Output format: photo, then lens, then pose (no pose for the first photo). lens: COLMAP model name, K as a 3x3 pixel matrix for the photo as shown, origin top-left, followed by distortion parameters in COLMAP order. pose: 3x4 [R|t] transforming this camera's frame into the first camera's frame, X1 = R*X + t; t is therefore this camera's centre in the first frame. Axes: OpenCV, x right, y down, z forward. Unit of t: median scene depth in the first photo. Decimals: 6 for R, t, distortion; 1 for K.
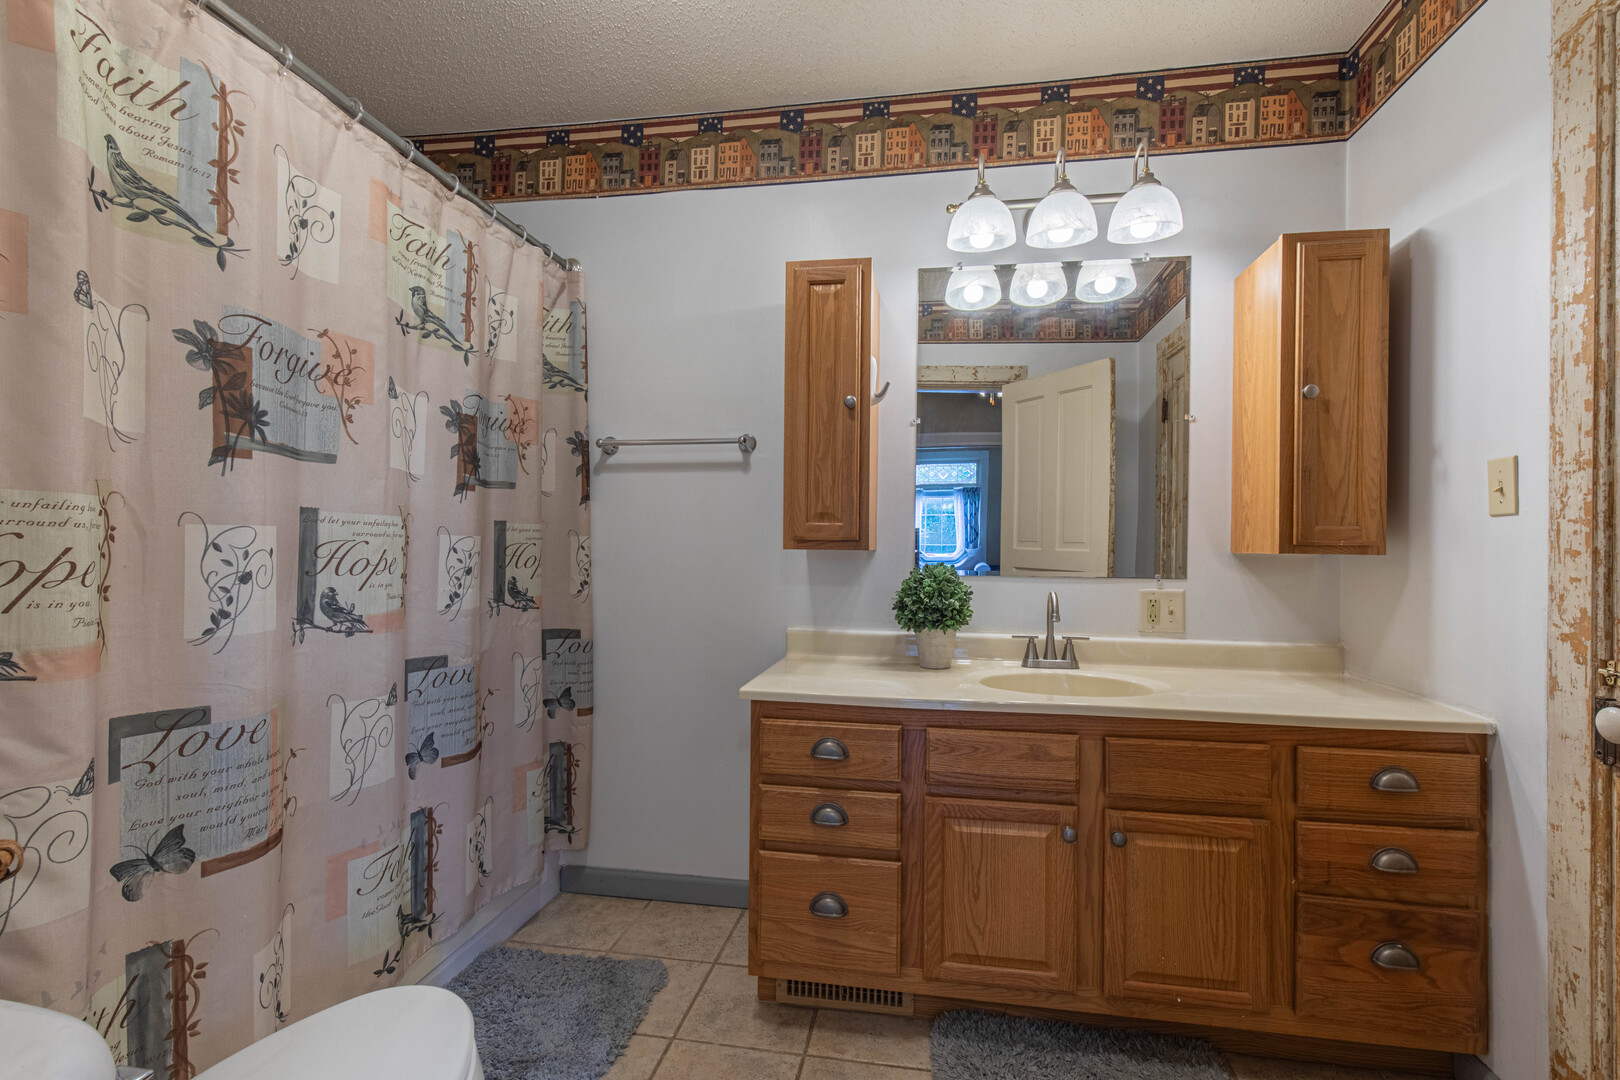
lens RADIAL K [[729.1, 0, 823.6], [0, 729.1, 543.1], [0, 0, 1]] dist [0.006194, 0.000794]
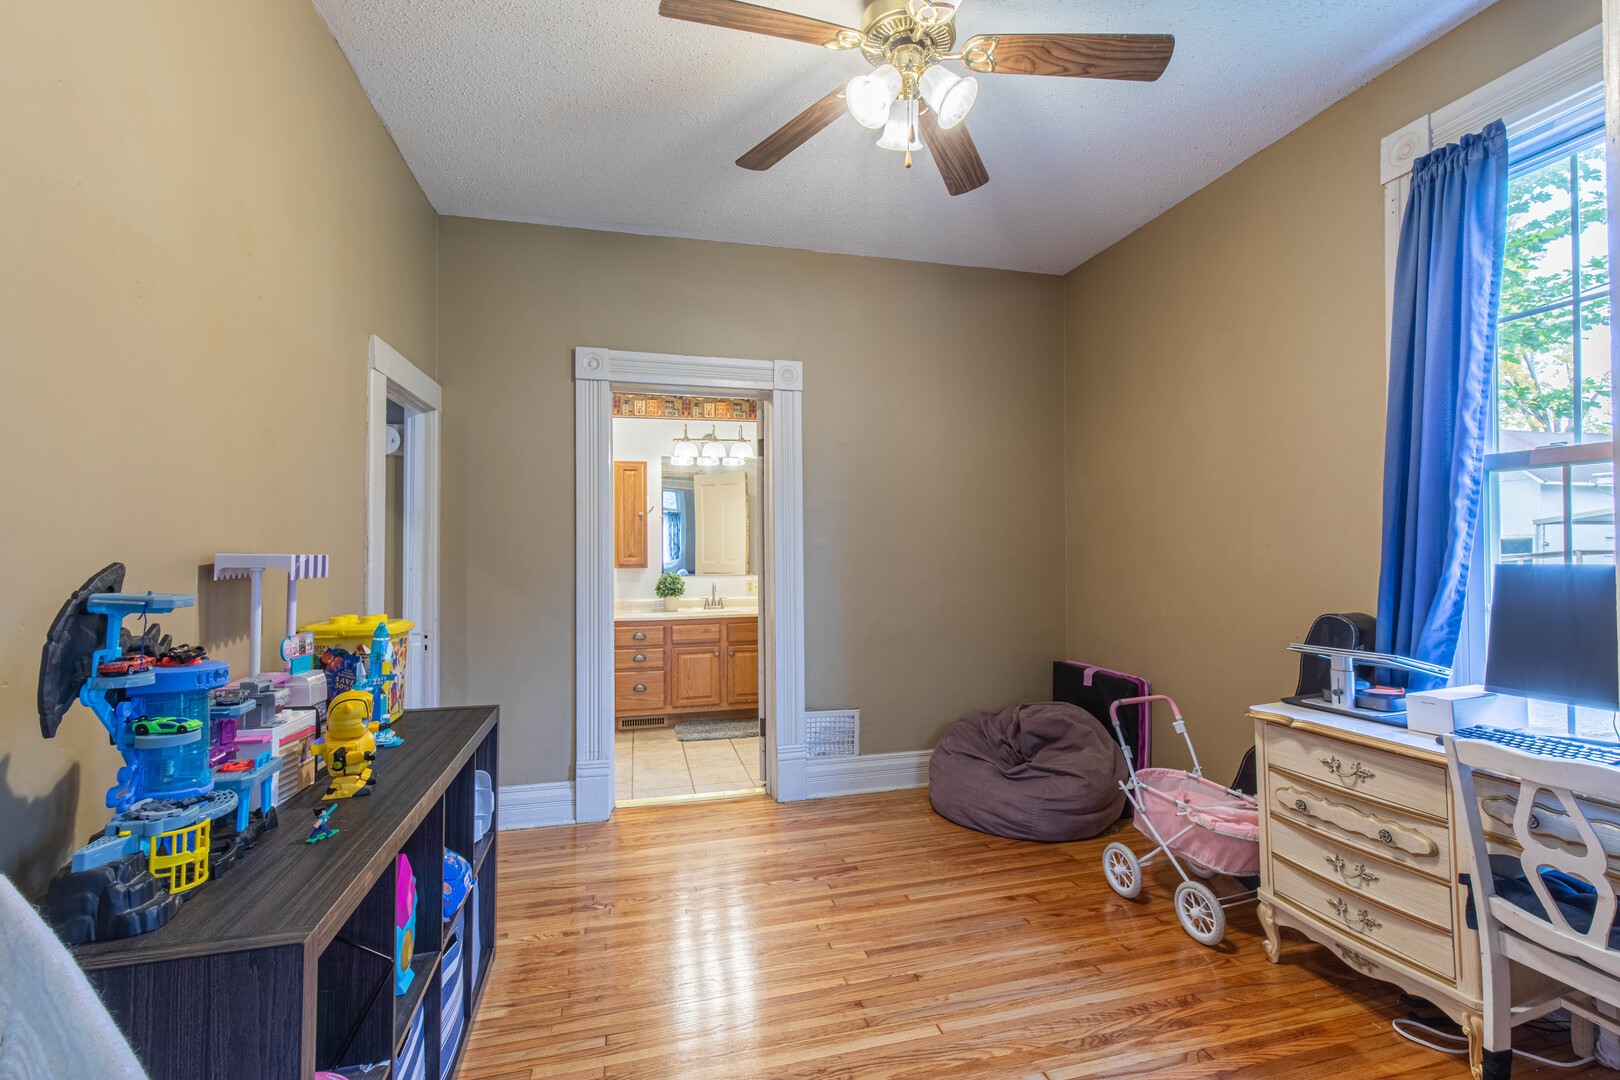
lens RADIAL K [[729.1, 0, 823.6], [0, 729.1, 543.1], [0, 0, 1]] dist [0.006194, 0.000794]
pose [[0.916718, -0.014126, 0.399286, -0.438703], [0.016860, 0.999852, -0.003335, -0.066025], [-0.399180, 0.009789, 0.916820, -1.838204]]
